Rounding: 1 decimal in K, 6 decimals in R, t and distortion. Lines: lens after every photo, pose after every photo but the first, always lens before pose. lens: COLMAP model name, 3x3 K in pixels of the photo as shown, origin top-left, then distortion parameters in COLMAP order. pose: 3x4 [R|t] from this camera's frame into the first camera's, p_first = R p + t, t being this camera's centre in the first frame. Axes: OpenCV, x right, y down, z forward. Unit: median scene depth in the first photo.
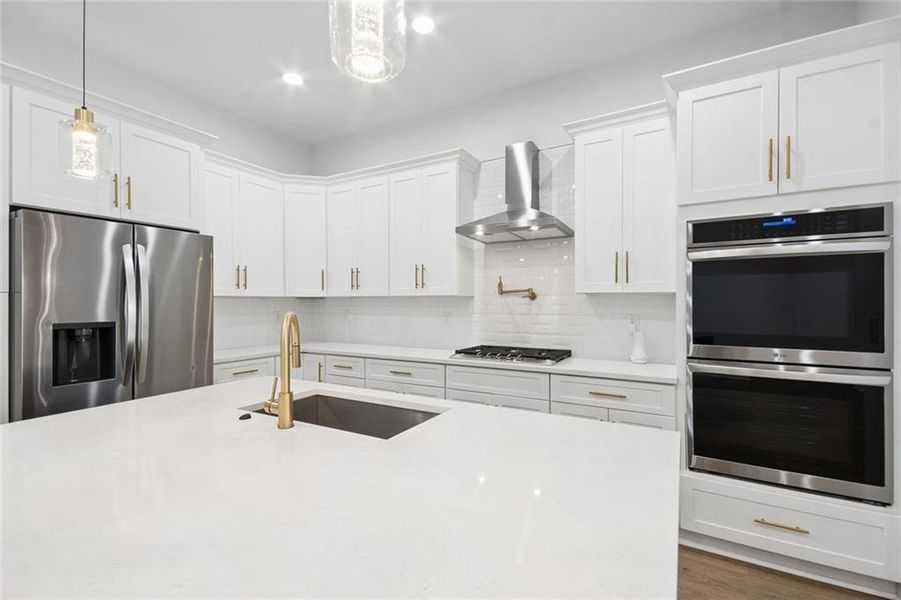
lens RADIAL K [[406.4, 0, 450.3], [0, 406.4, 301.9], [0, 0, 1]] dist [0.024887, -0.000313]
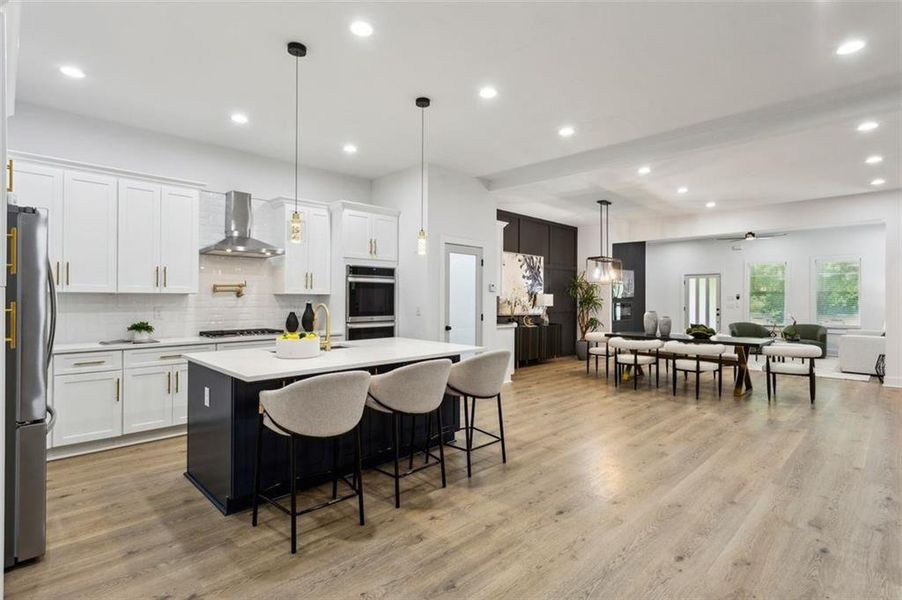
lens RADIAL K [[442.0, 0, 448.4], [0, 442.0, 307.7], [0, 0, 1]] dist [0.028786, 0.000174]
pose [[0.259742, -0.017523, 0.965519, -1.377183], [-0.003570, 0.999811, 0.019106, -0.000389], [-0.965672, -0.008410, 0.259630, -0.175794]]
